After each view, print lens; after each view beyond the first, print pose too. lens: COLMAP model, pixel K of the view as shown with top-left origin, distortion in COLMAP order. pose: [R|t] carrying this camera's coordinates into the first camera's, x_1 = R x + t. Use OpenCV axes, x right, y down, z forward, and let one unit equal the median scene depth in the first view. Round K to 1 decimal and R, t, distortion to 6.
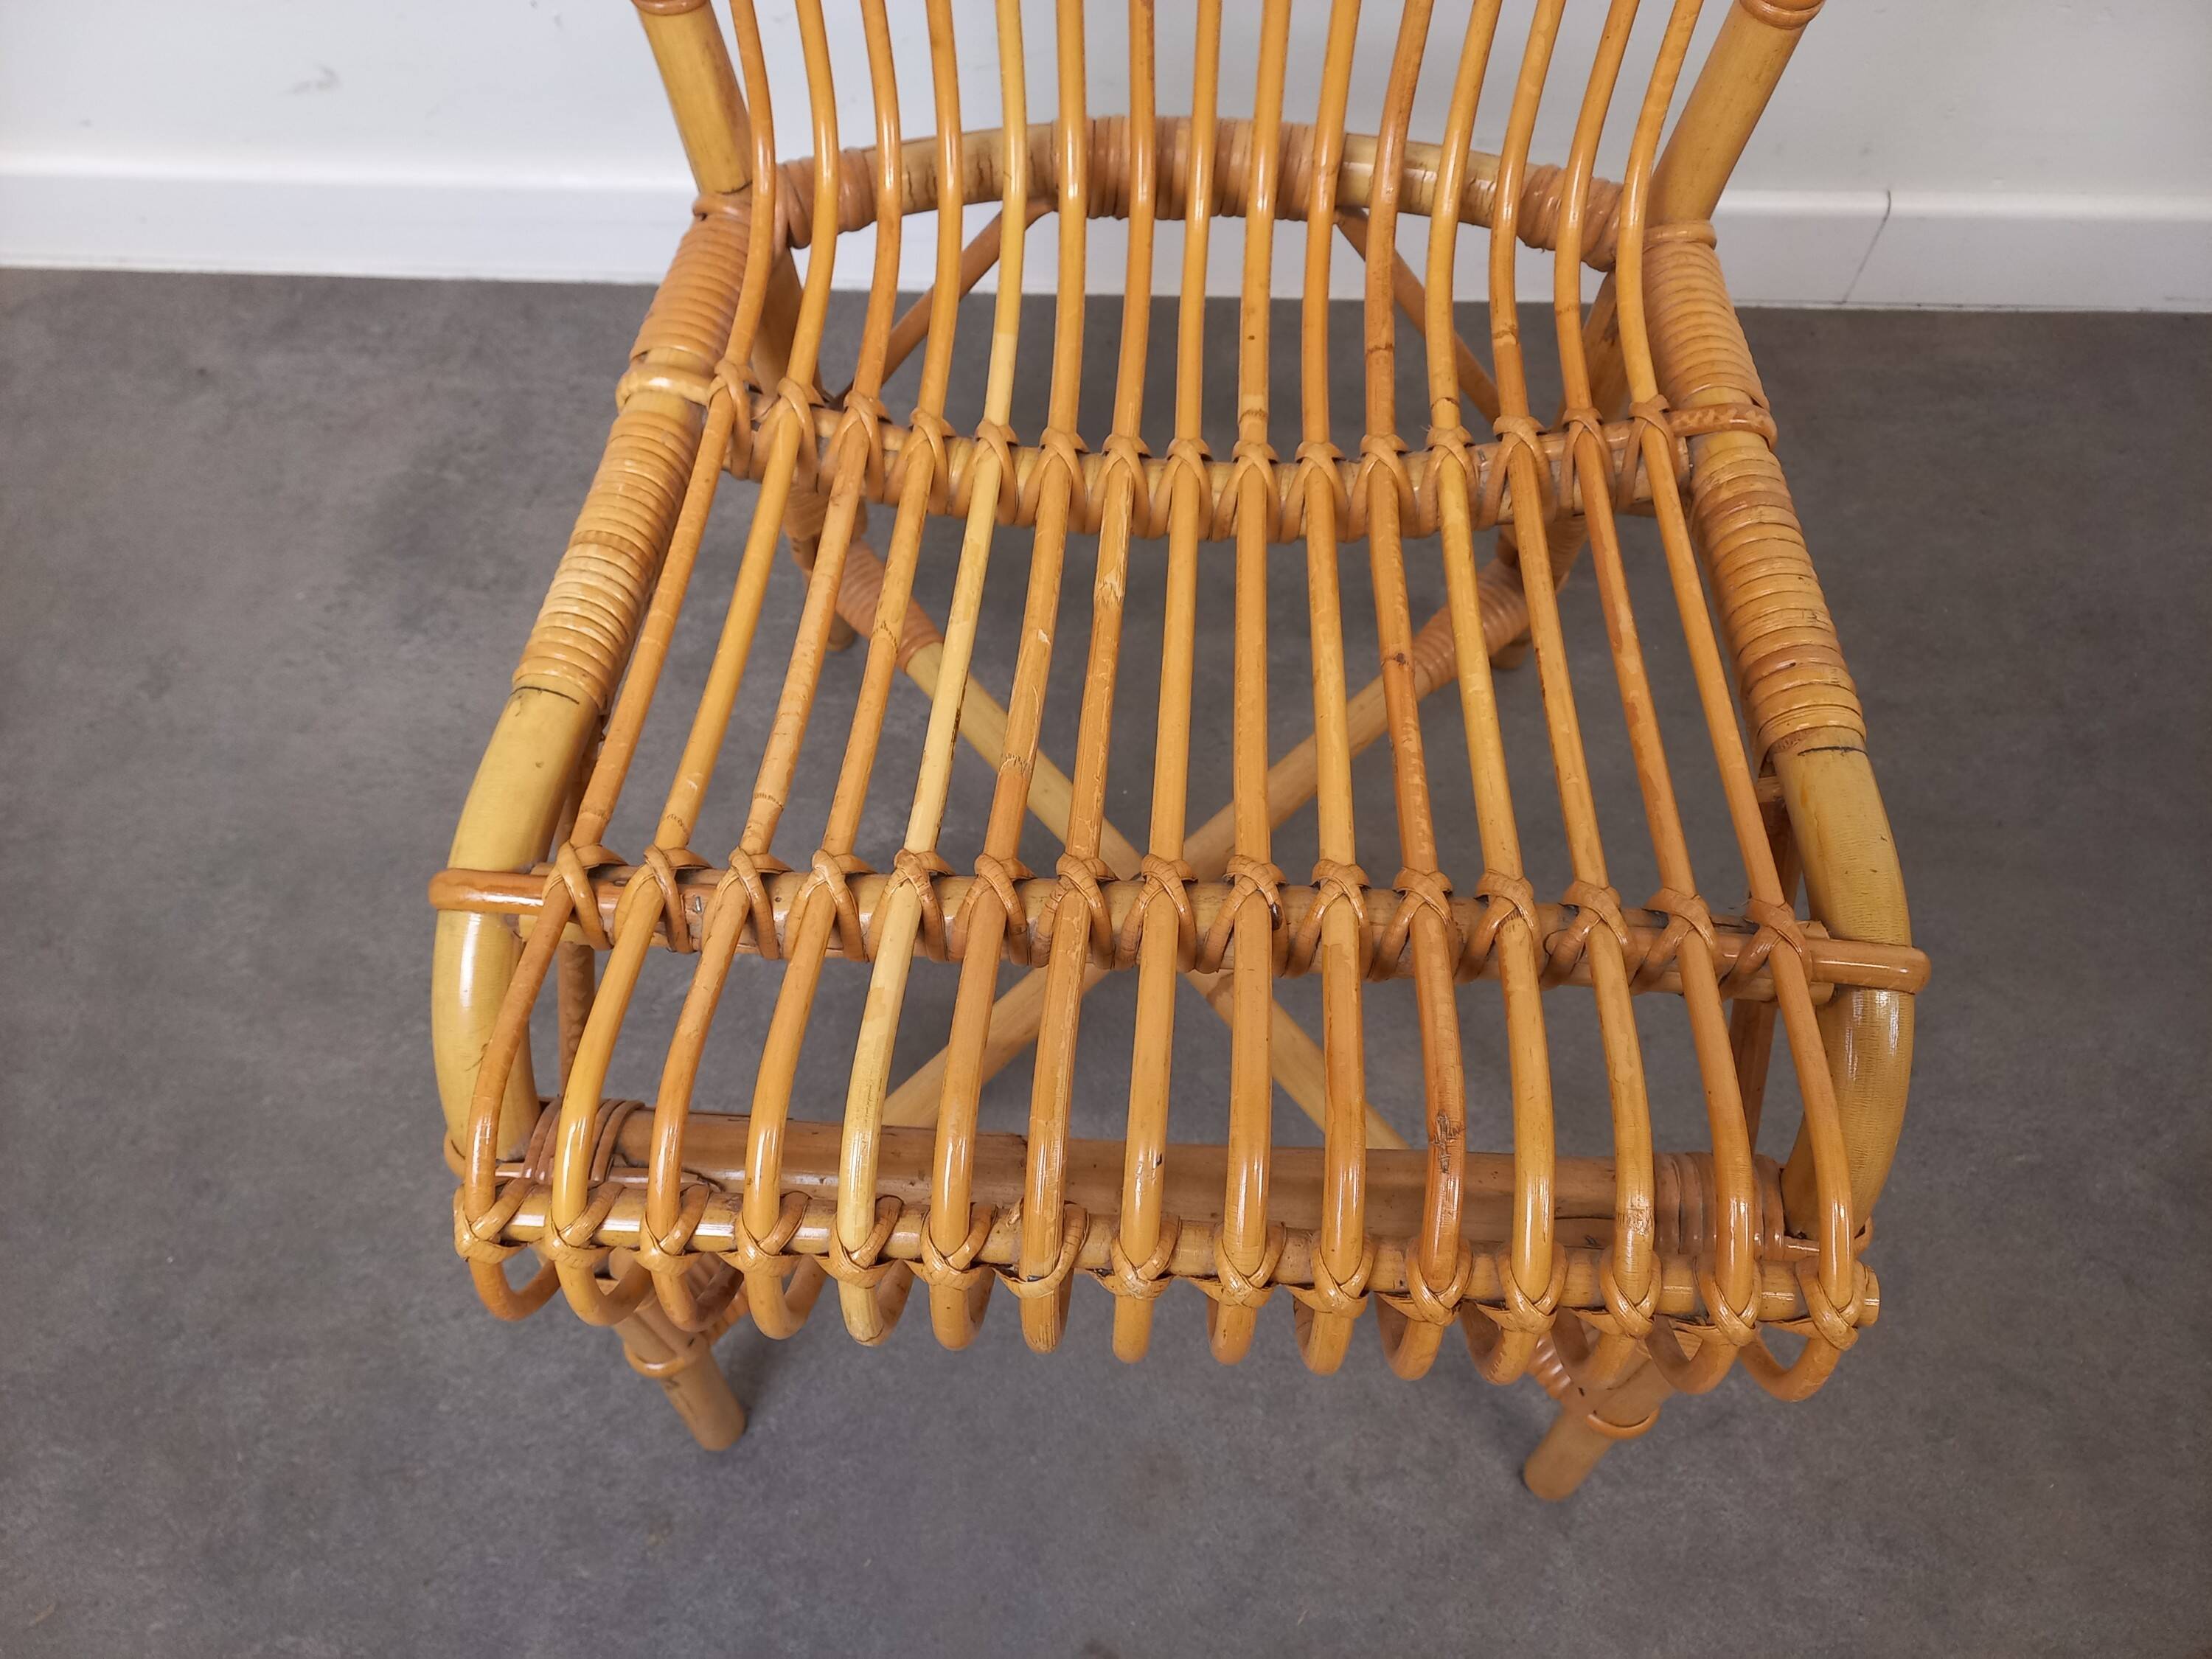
lens RADIAL K [[1598.0, 0, 1087.0], [0, 1598.0, 830.5], [0, 0, 1]] dist [0.009935, 0.010712]
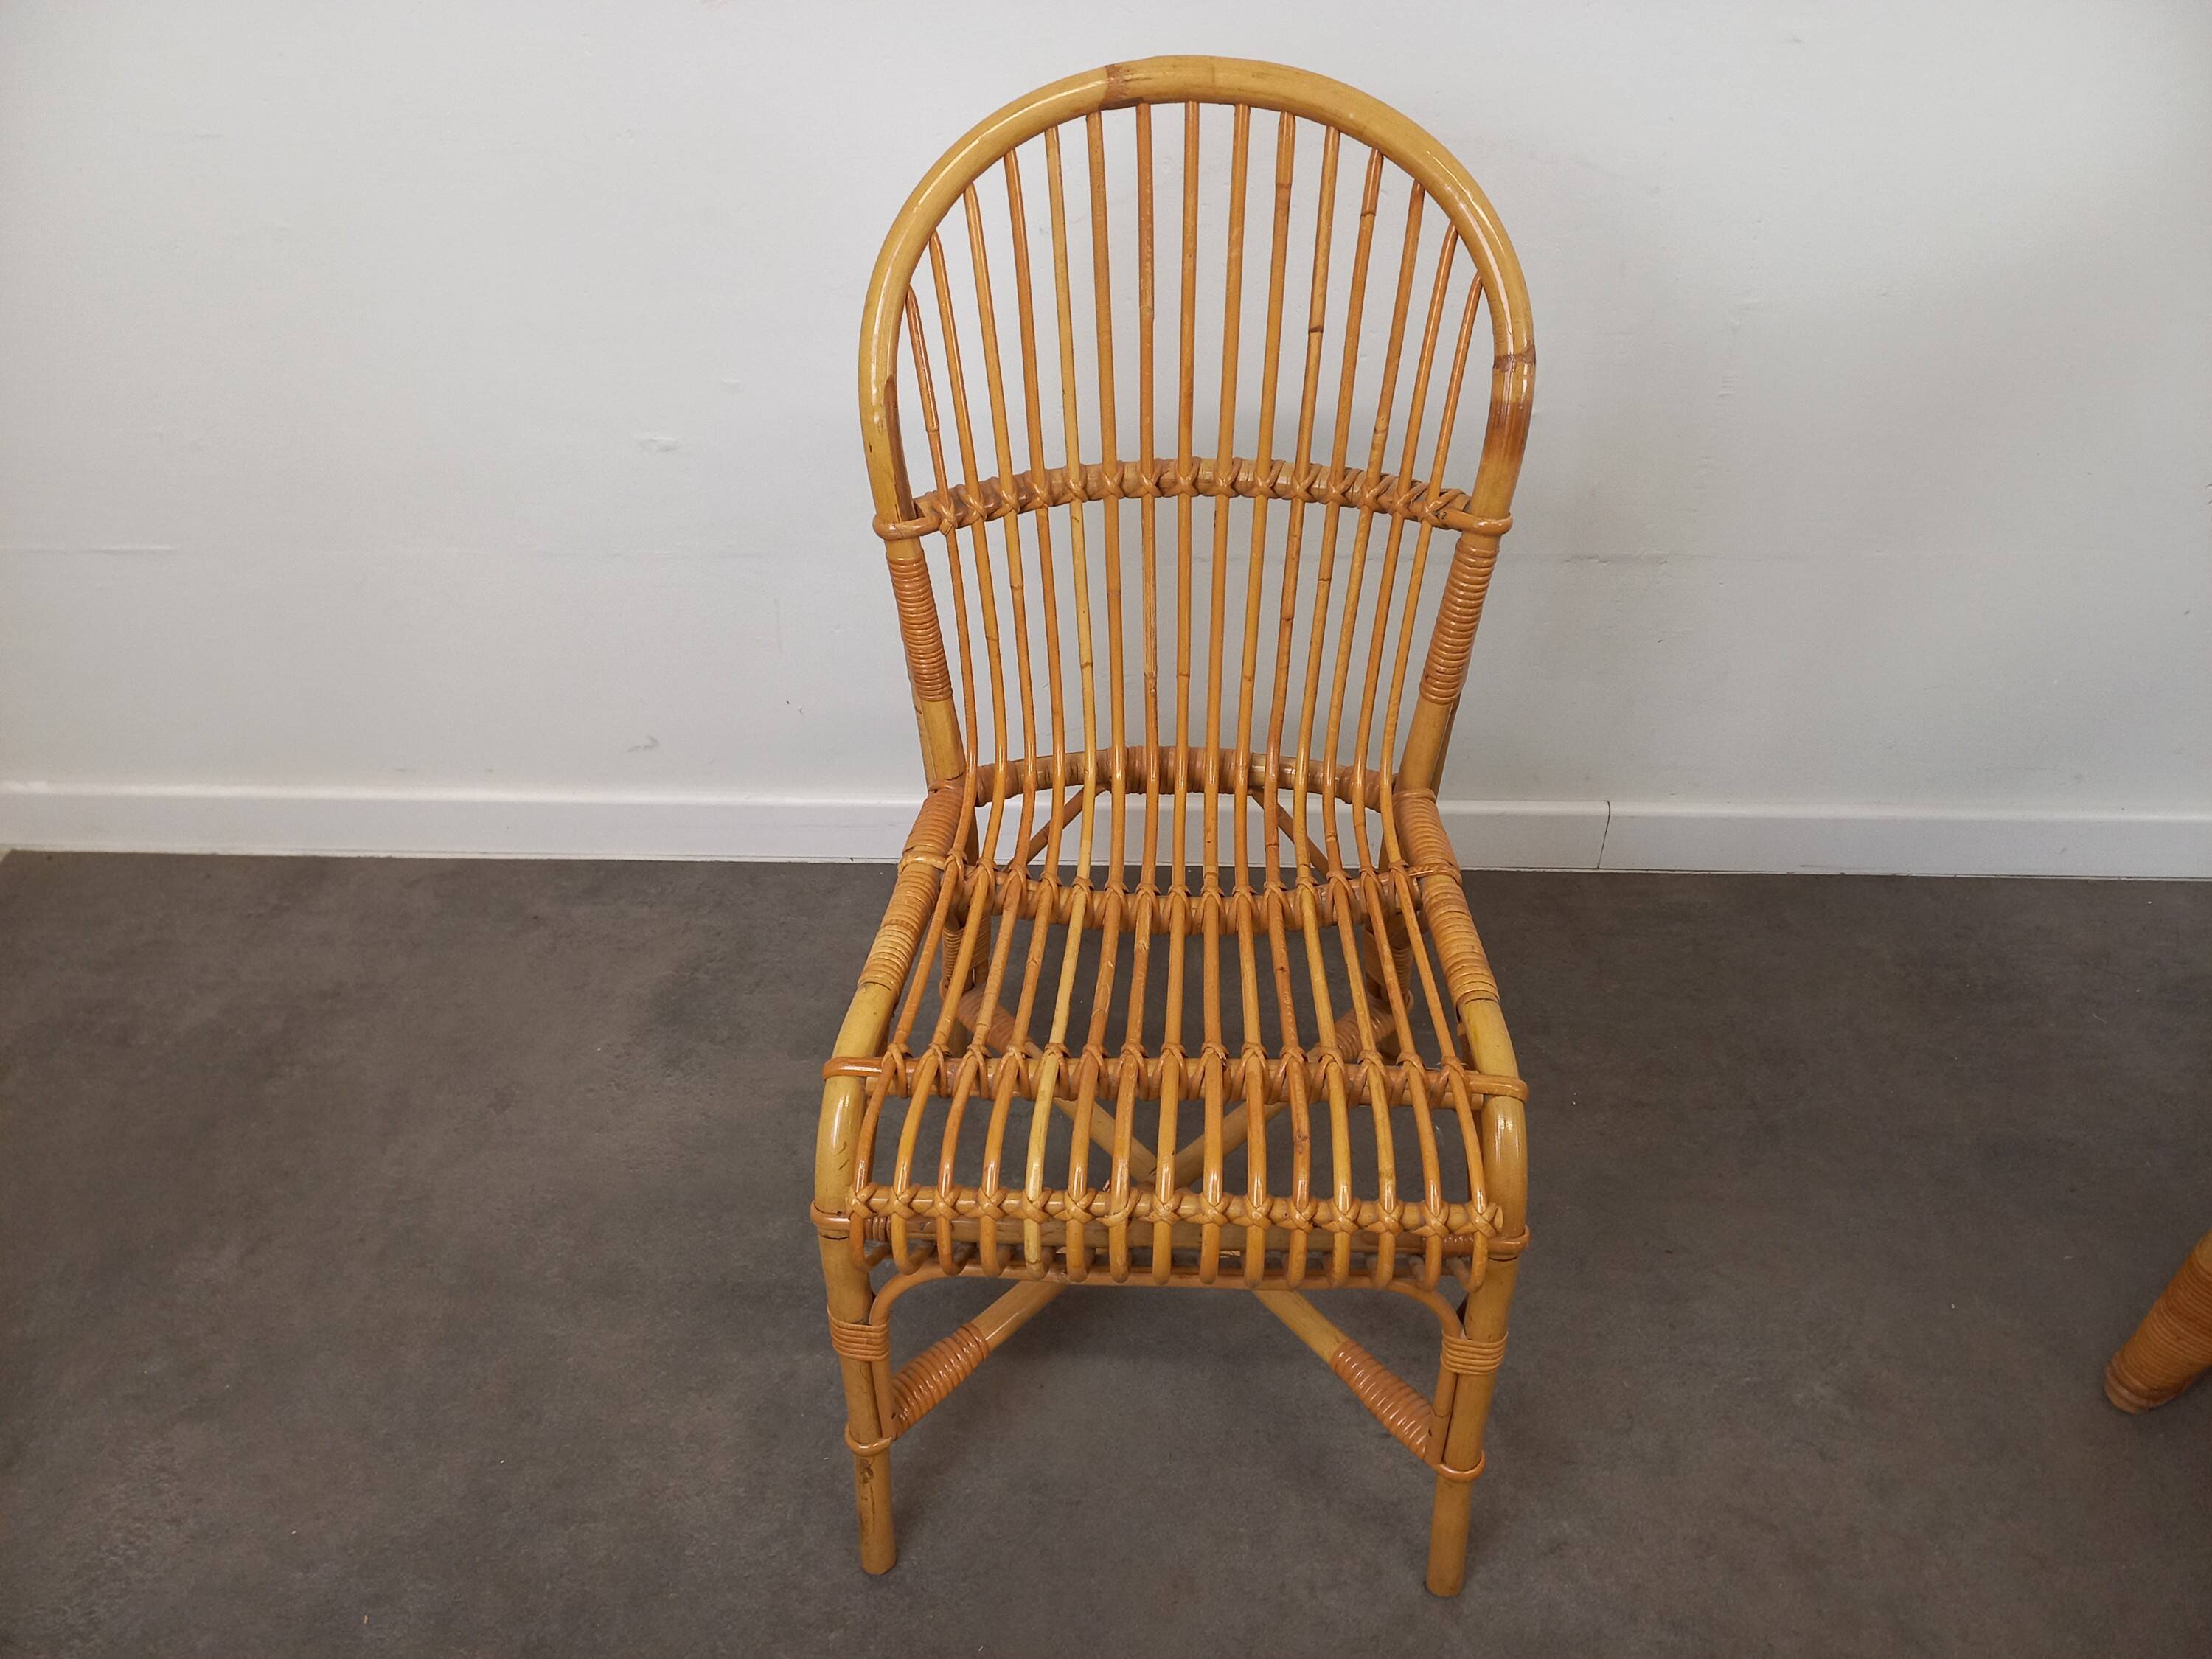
lens RADIAL K [[1532.7, 0, 1106.0], [0, 1532.7, 829.5], [0, 0, 1]] dist [0.055447, -0.037874]
pose [[0.999954, -0.003687, 0.008906, -0.032372], [0.006850, 0.921830, -0.387533, 0.312597], [-0.006781, 0.387576, 0.921813, -0.579941]]
